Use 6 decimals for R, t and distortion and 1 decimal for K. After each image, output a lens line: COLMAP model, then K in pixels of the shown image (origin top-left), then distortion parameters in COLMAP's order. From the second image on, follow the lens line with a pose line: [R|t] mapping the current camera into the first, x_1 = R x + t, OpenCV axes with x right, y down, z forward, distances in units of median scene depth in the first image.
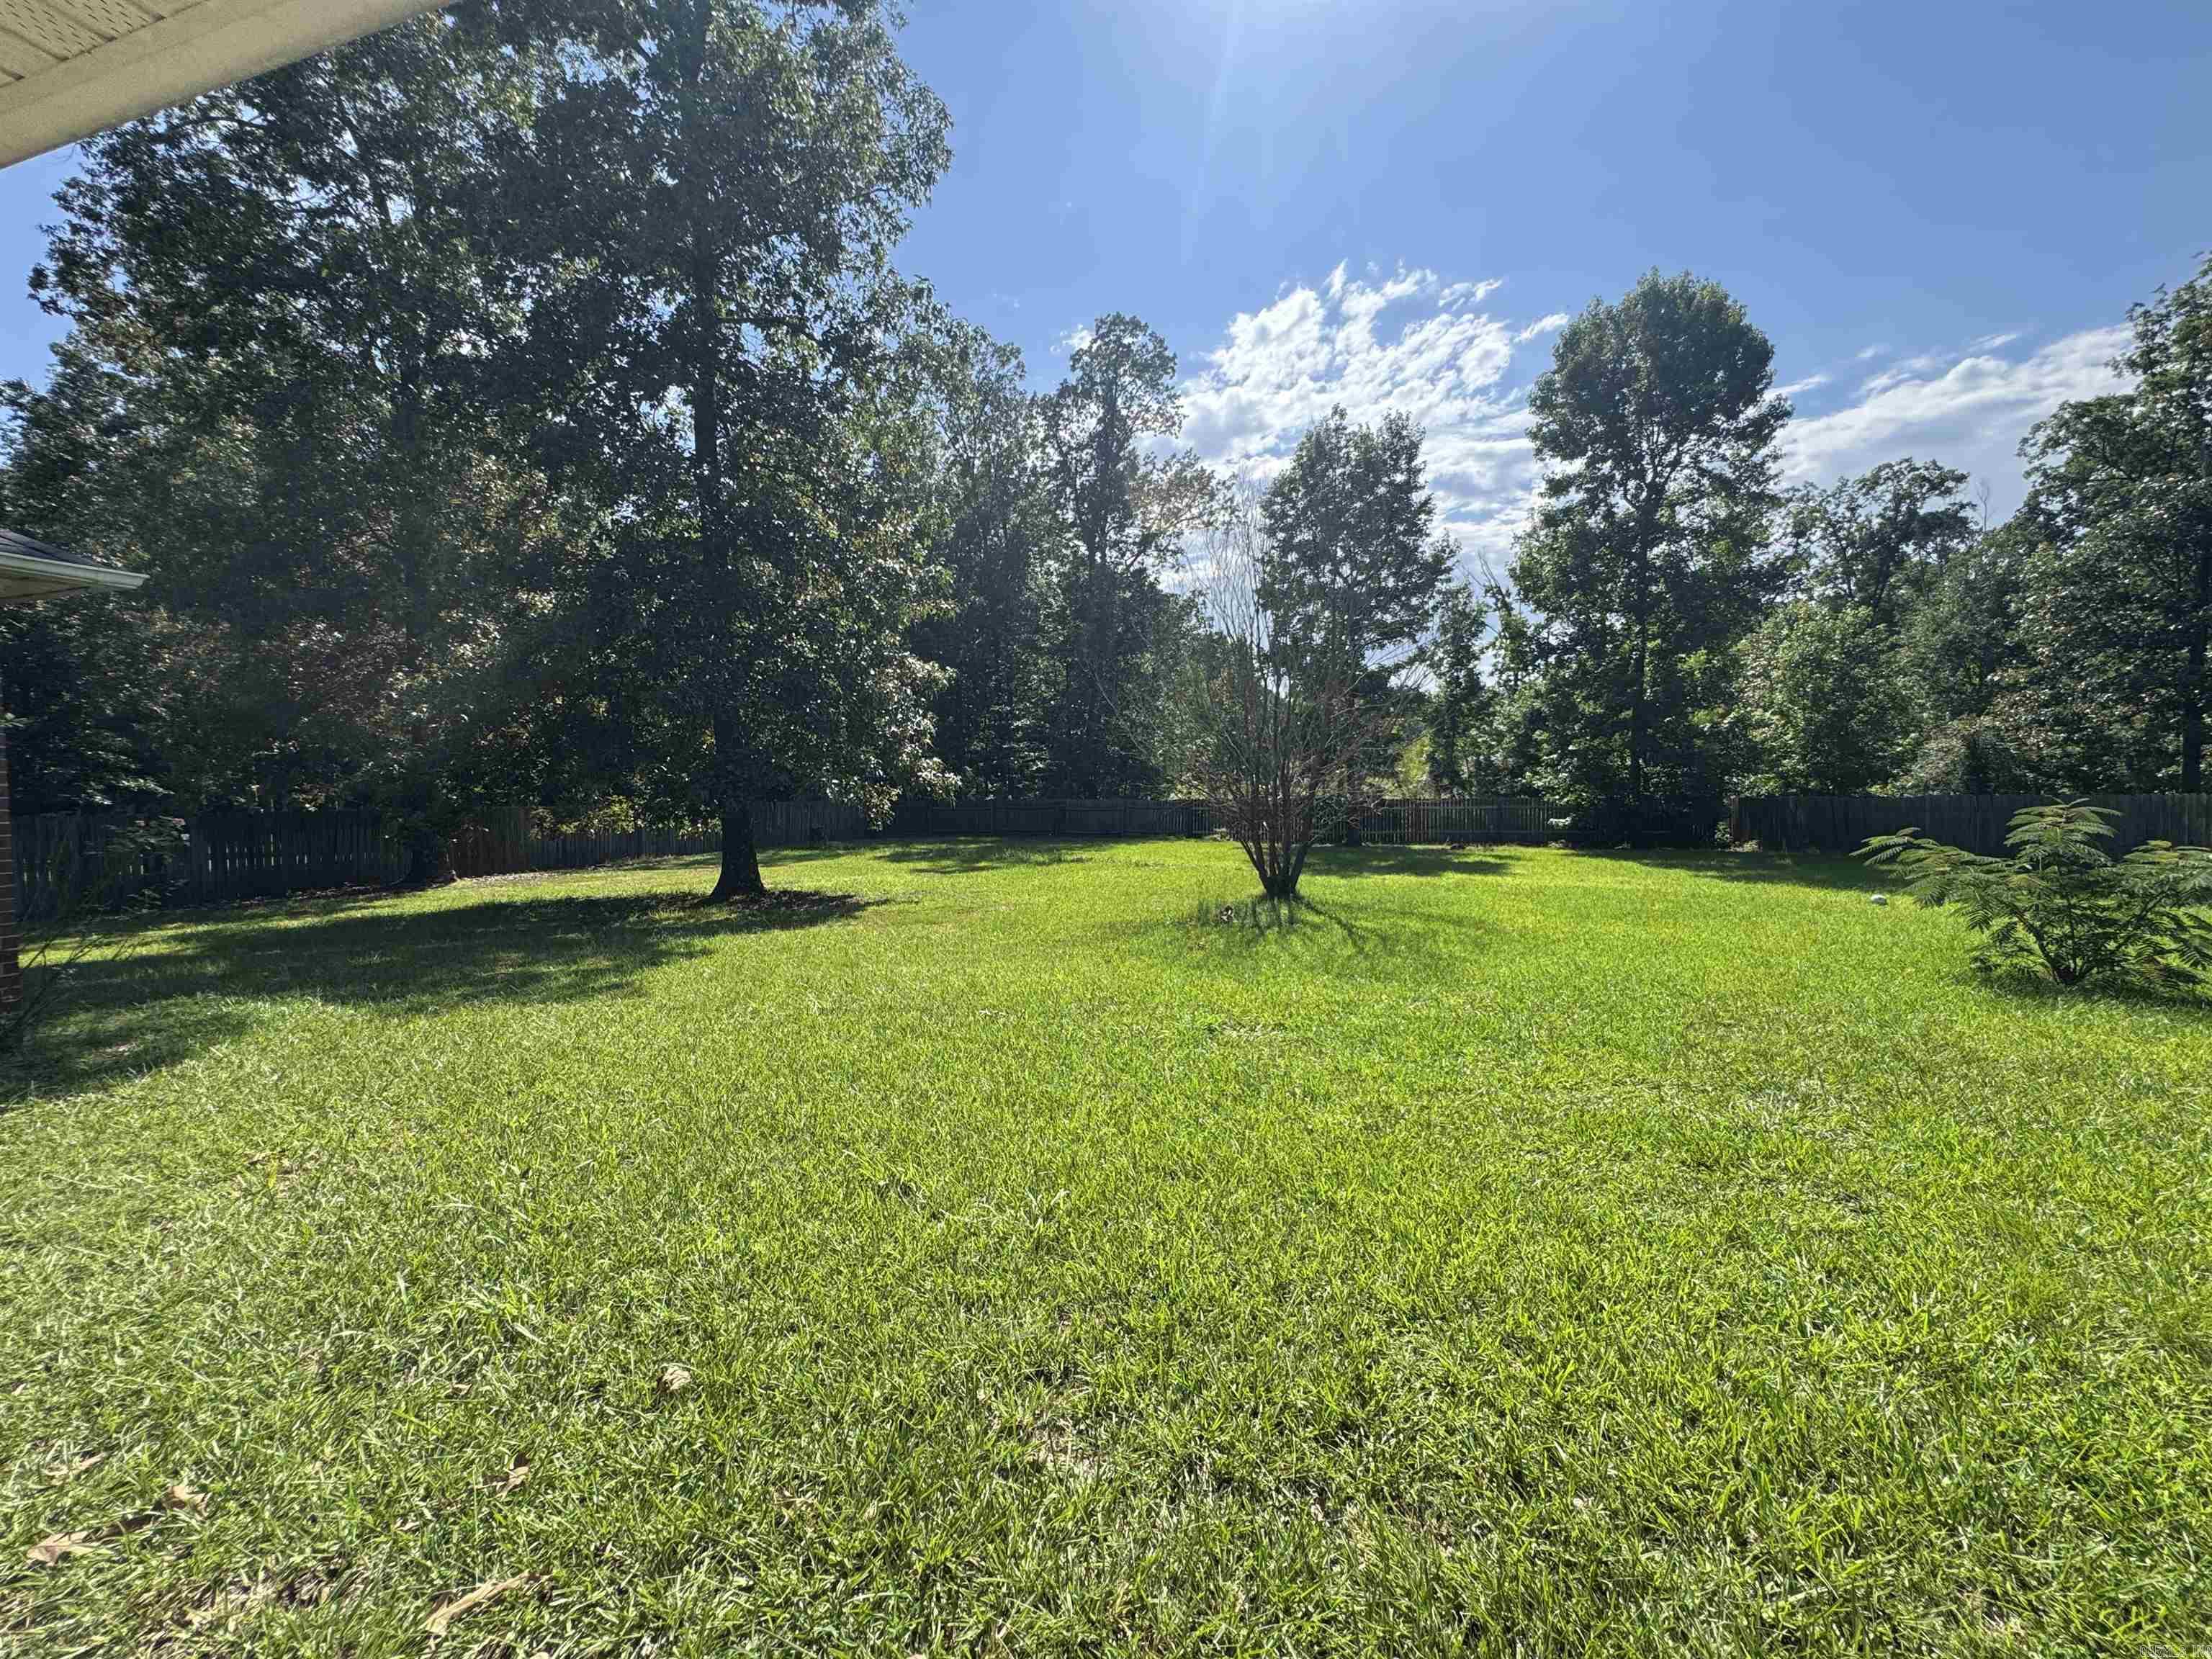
lens RADIAL K [[885.3, 0, 1103.9], [0, 885.3, 827.7], [0, 0, 1]] dist [-0.005126, 0.000893]
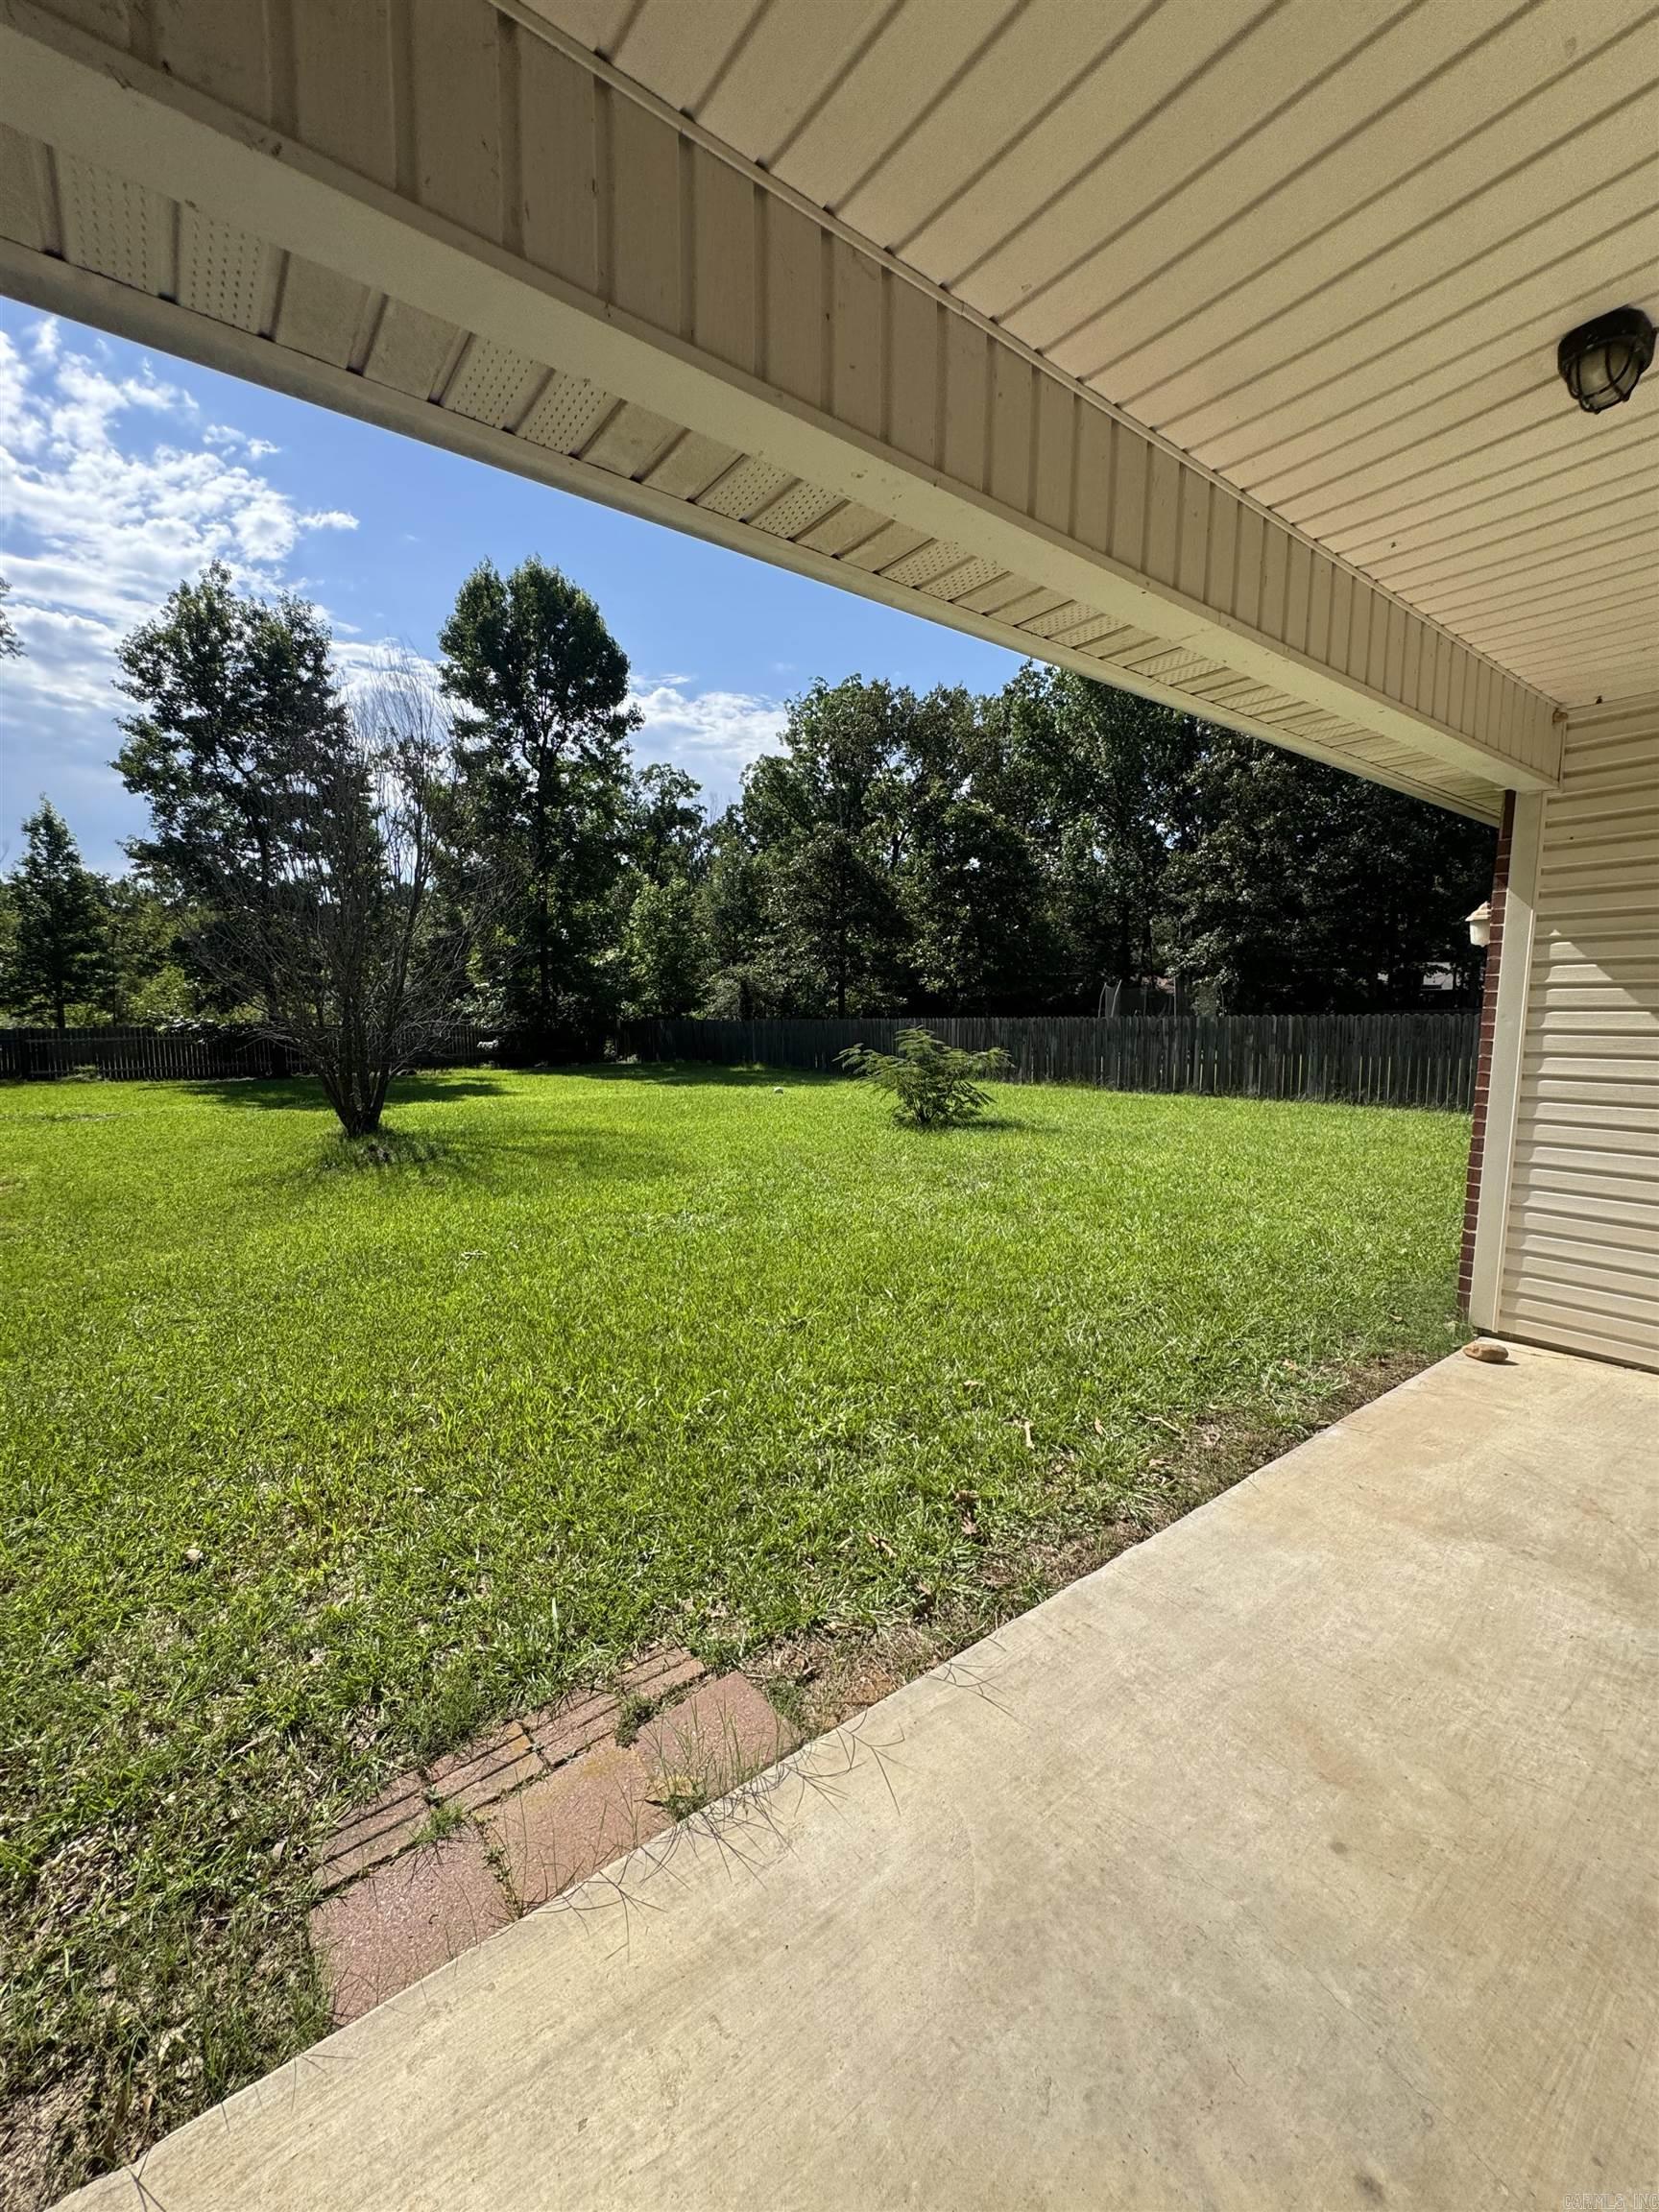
lens RADIAL K [[885.3, 0, 831.7], [0, 885.3, 1103.5], [0, 0, 1]] dist [-0.005126, 0.000893]
pose [[0.582202, -0.084448, 0.808647, -0.128573], [0.034966, 0.996272, 0.078867, -0.005268], [-0.812292, -0.017641, 0.582984, 0.014490]]
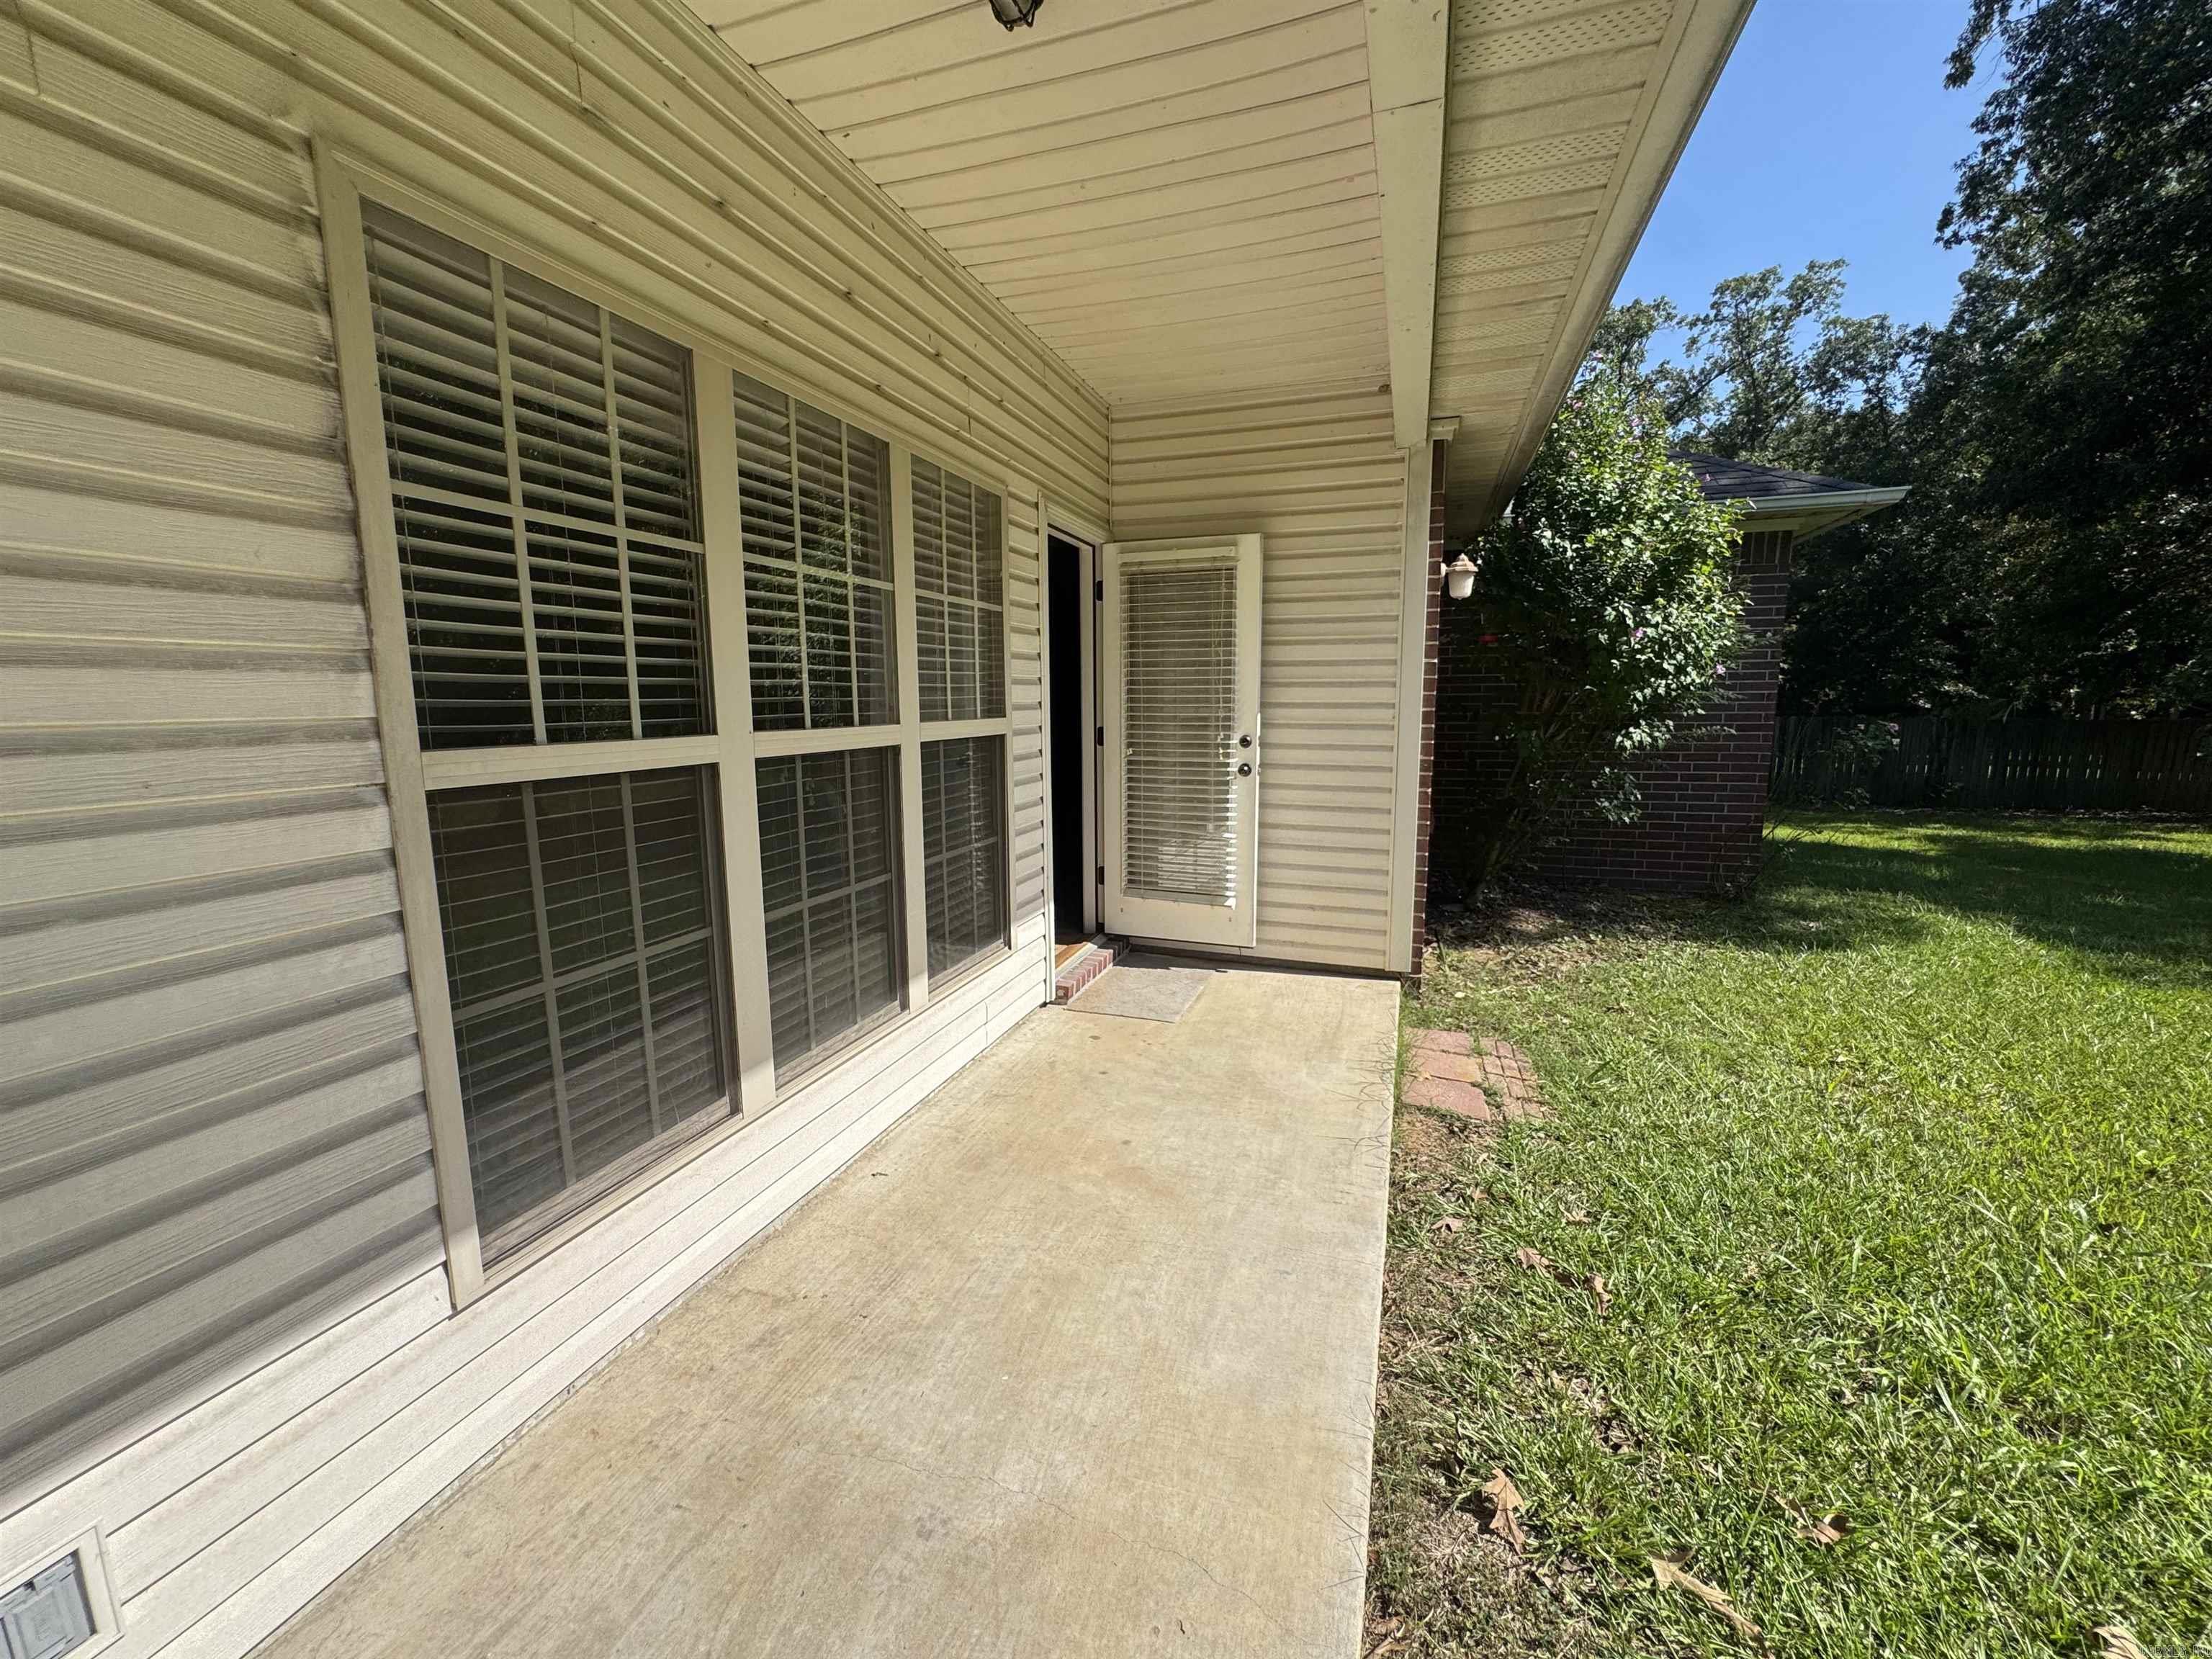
lens RADIAL K [[885.3, 0, 1103.9], [0, 885.3, 827.7], [0, 0, 1]] dist [-0.005126, 0.000893]
pose [[-0.030544, 0.149661, -0.988266, 0.004501], [-0.042941, 0.987618, 0.150890, -0.001049], [0.998611, 0.047046, -0.023739, 0.017924]]
